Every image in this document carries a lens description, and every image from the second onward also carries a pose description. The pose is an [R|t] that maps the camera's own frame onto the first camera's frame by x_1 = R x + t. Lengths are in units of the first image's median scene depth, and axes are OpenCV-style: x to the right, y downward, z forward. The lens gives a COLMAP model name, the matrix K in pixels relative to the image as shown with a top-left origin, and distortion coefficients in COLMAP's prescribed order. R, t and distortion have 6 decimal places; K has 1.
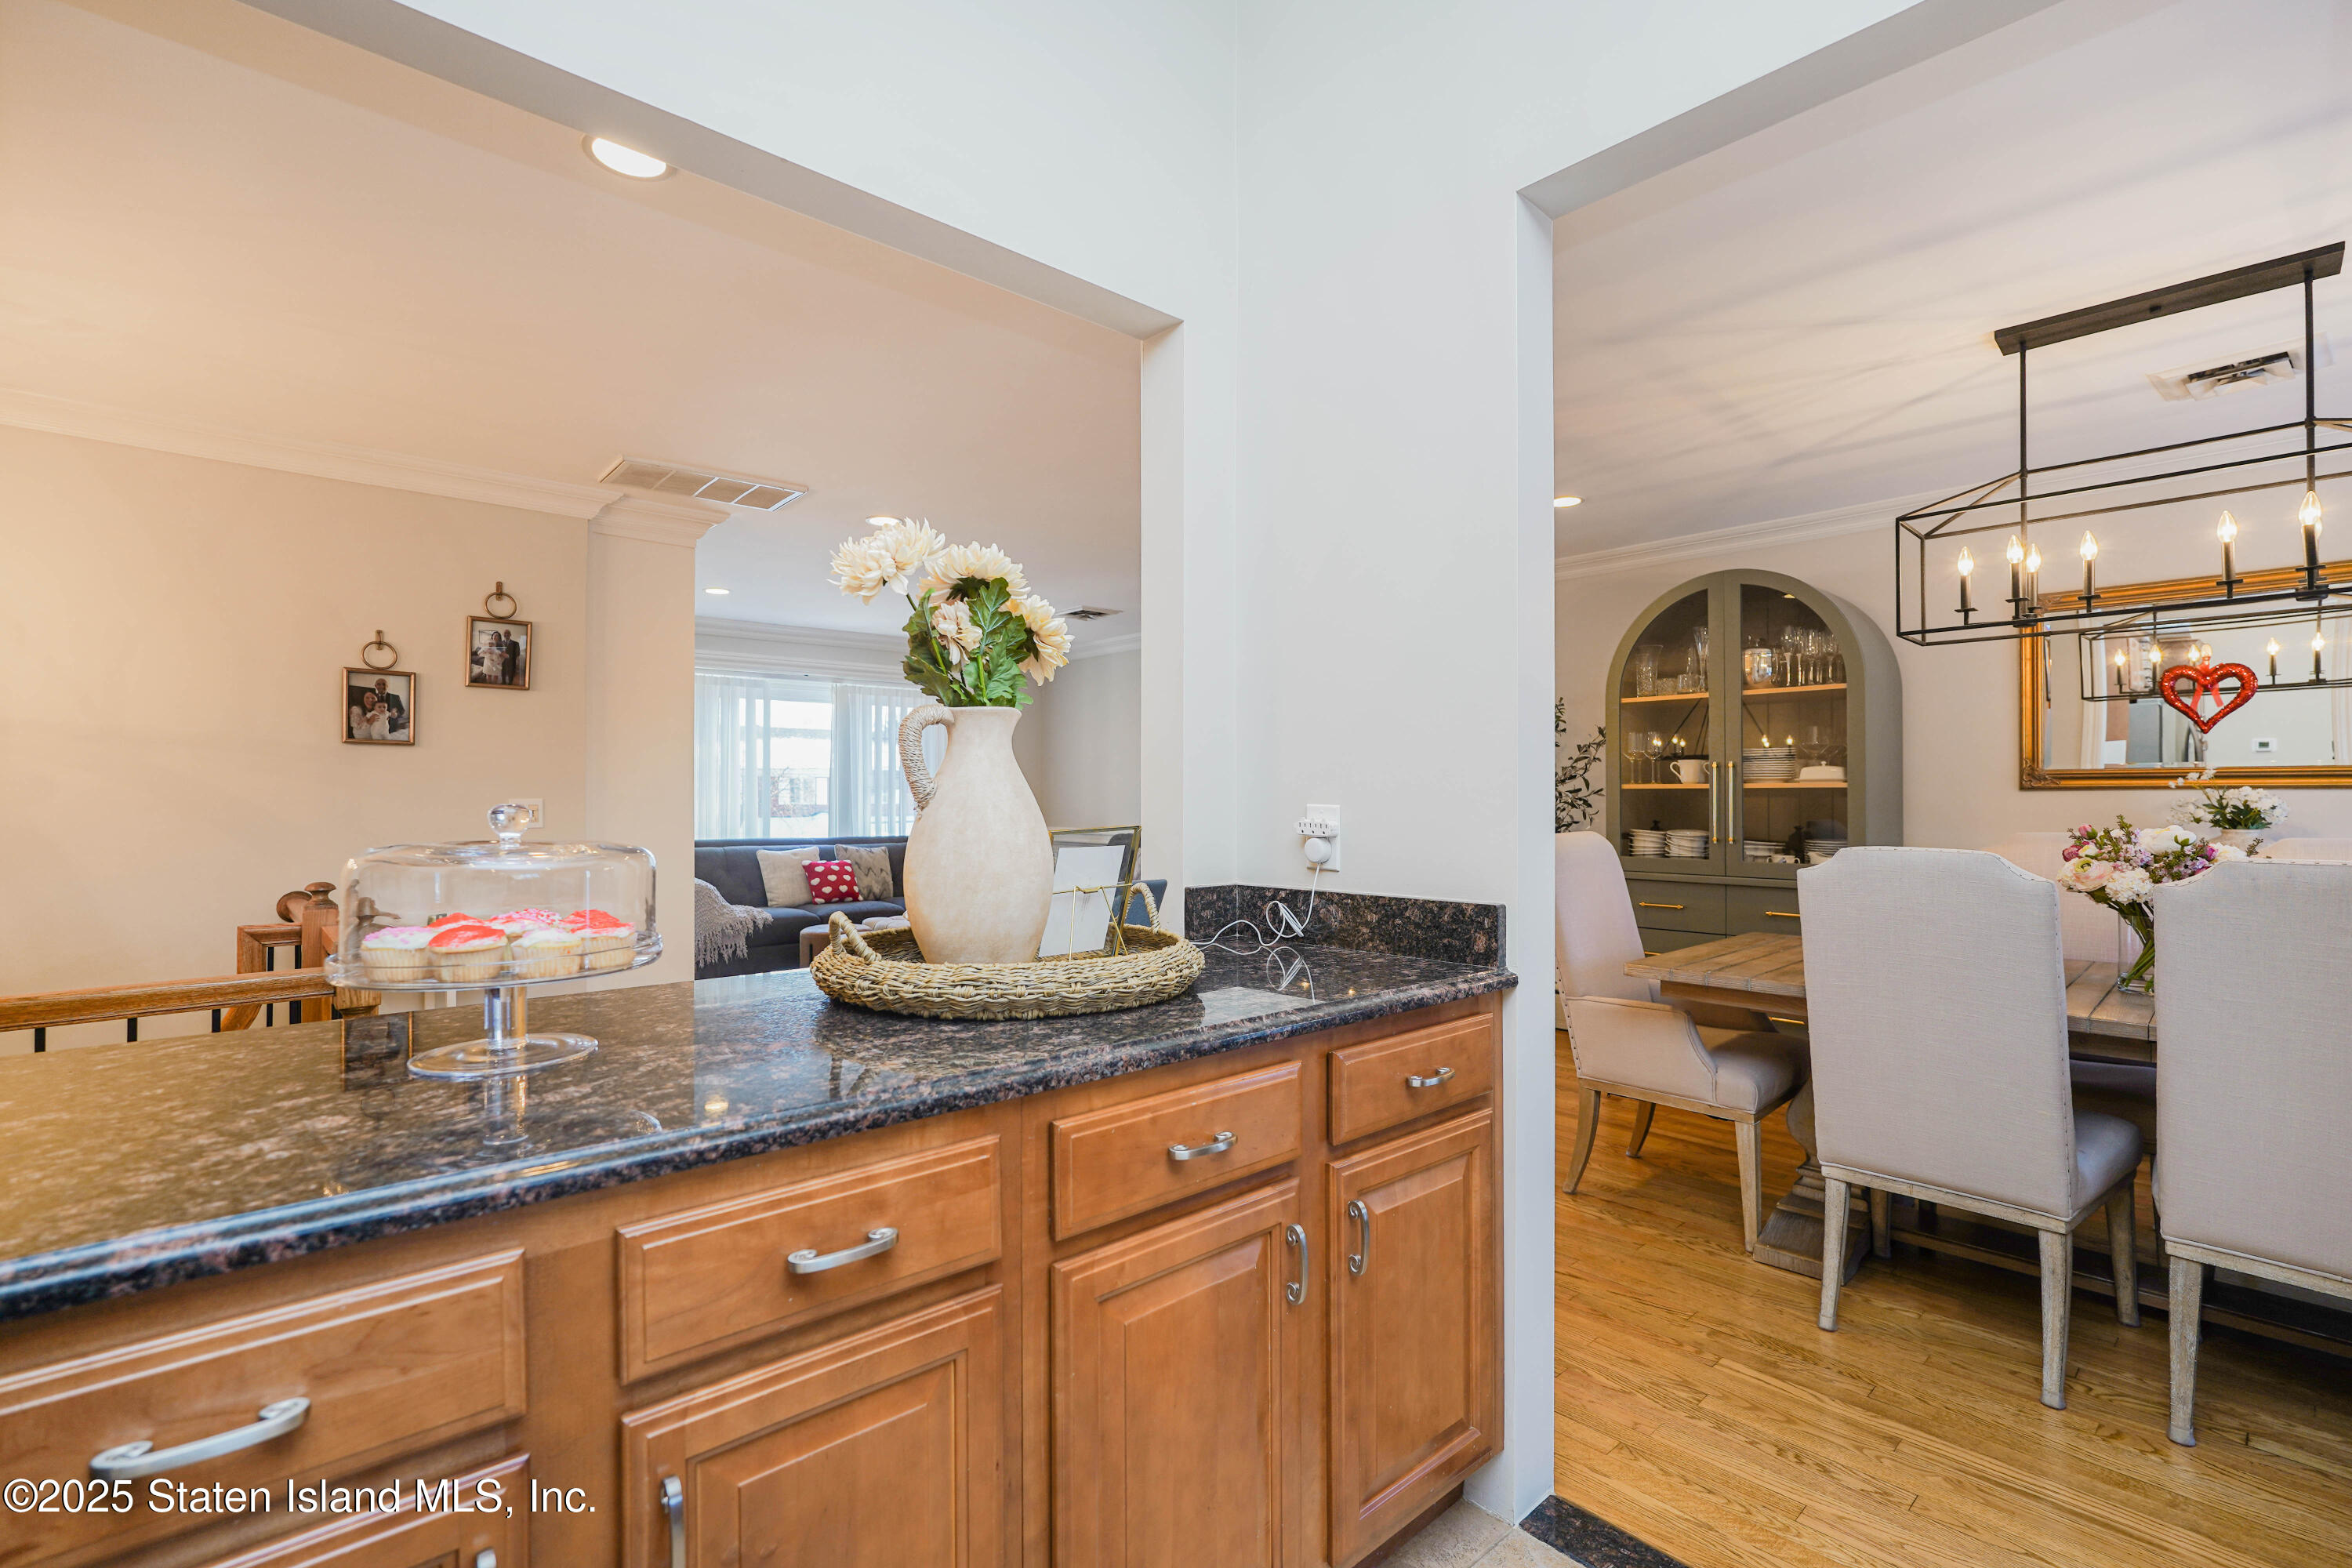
lens RADIAL K [[1051.7, 0, 1188.3], [0, 1051.7, 792.8], [0, 0, 1]] dist [-0.003824, 0.002863]
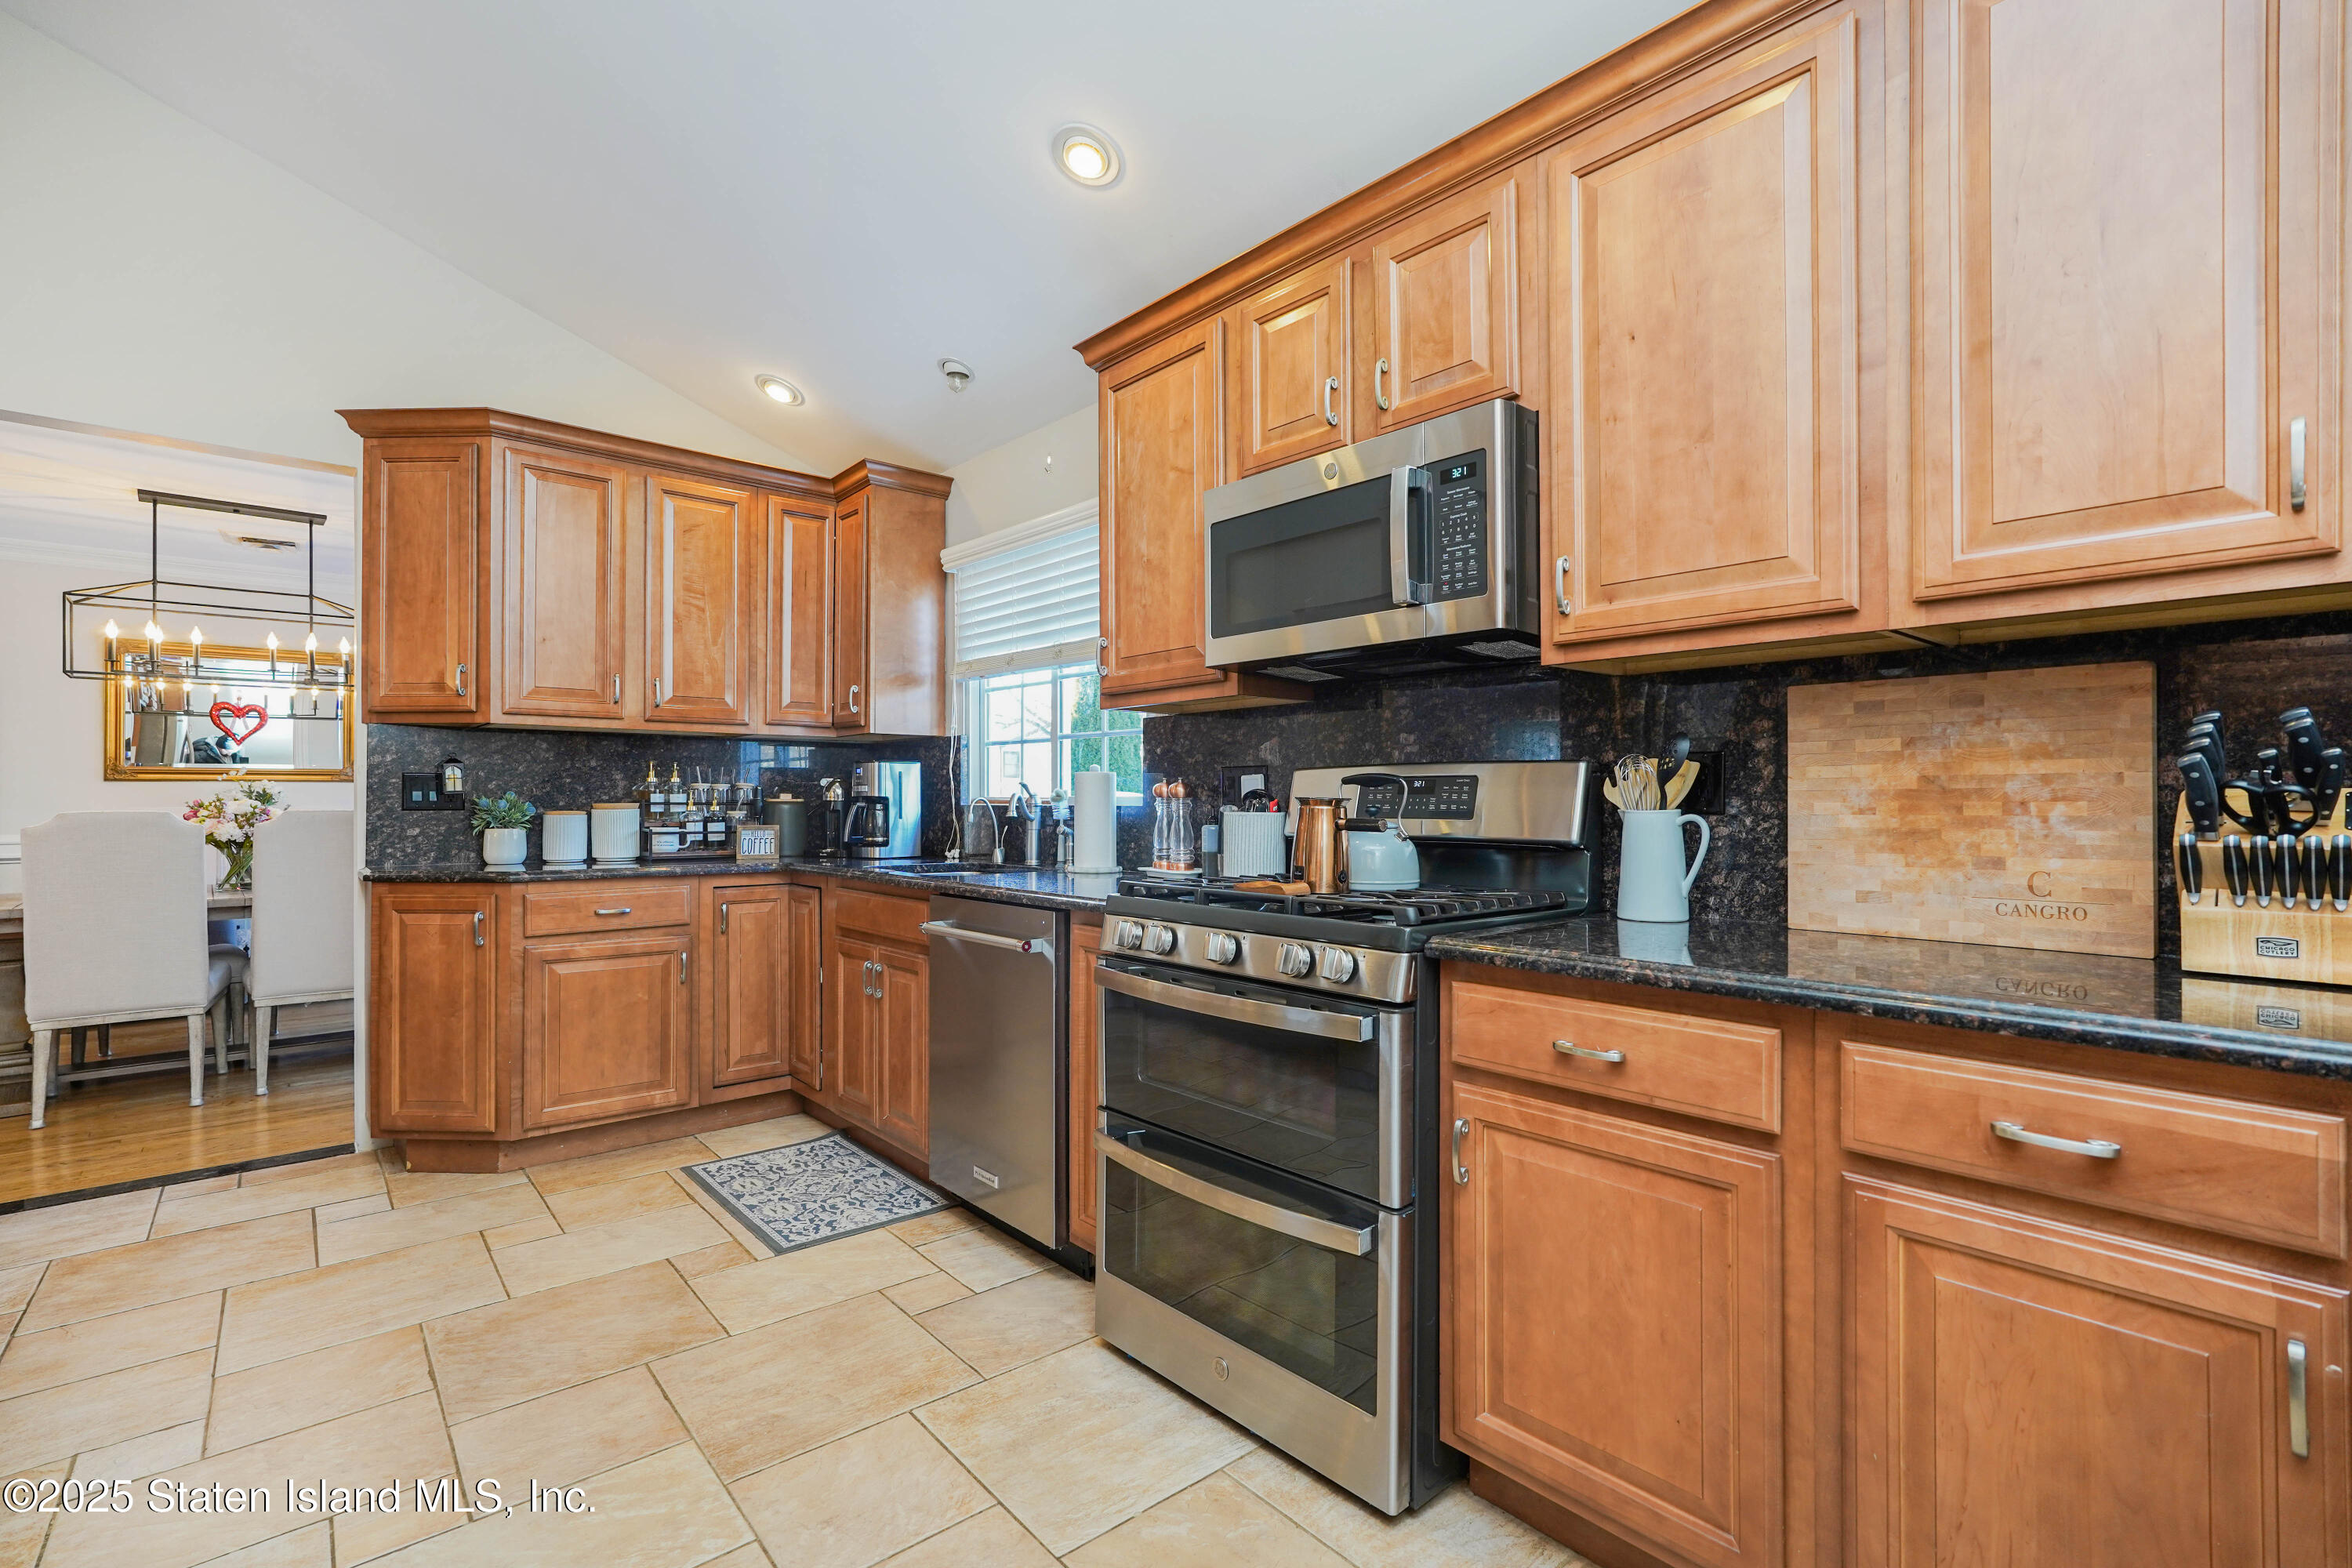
lens RADIAL K [[1051.7, 0, 1189.9], [0, 1051.7, 782.7], [0, 0, 1]] dist [-0.003824, 0.002863]
pose [[0.024681, 0.011767, 0.999626, -0.772772], [-0.004665, 0.999921, -0.011655, 0.014612], [-0.999685, -0.004376, 0.024734, -0.625320]]
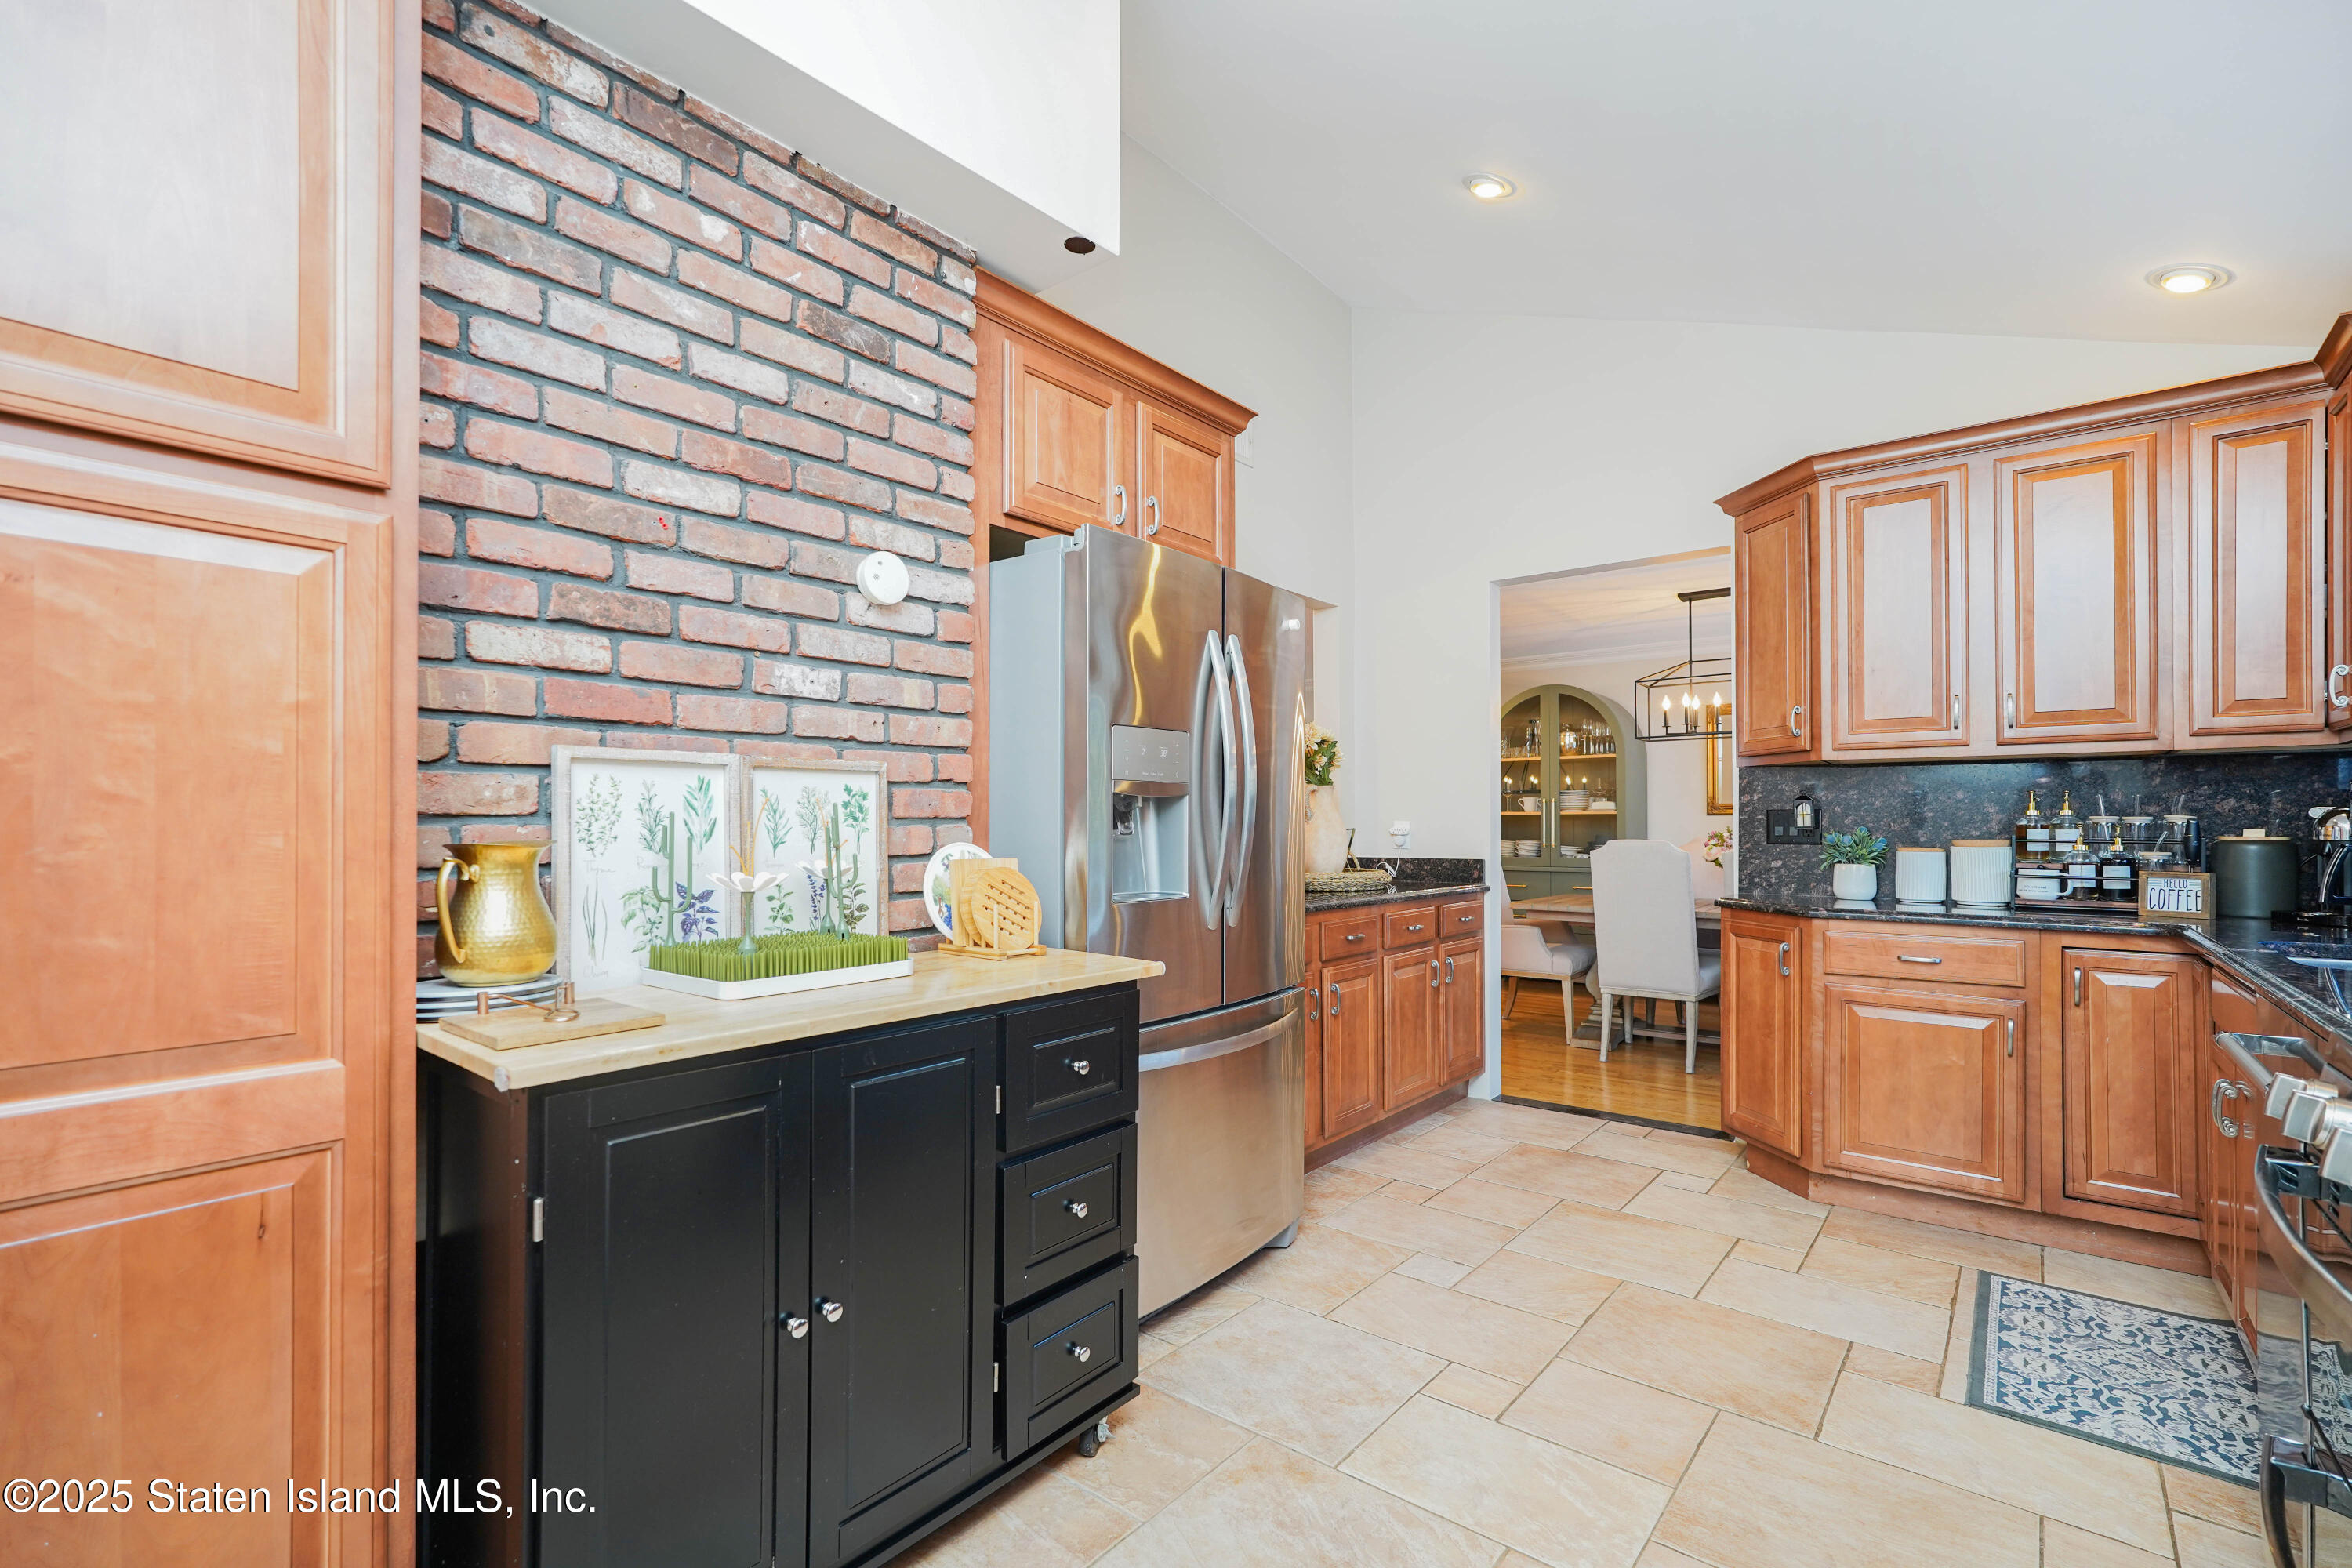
lens RADIAL K [[1051.7, 0, 1172.9], [0, 1051.7, 806.5], [0, 0, 1]] dist [-0.003824, 0.002863]
pose [[0.989445, -0.000097, 0.144908, -0.518807], [0.001764, 0.999934, -0.011376, 0.002513], [-0.144898, 0.011511, 0.989380, -0.906477]]
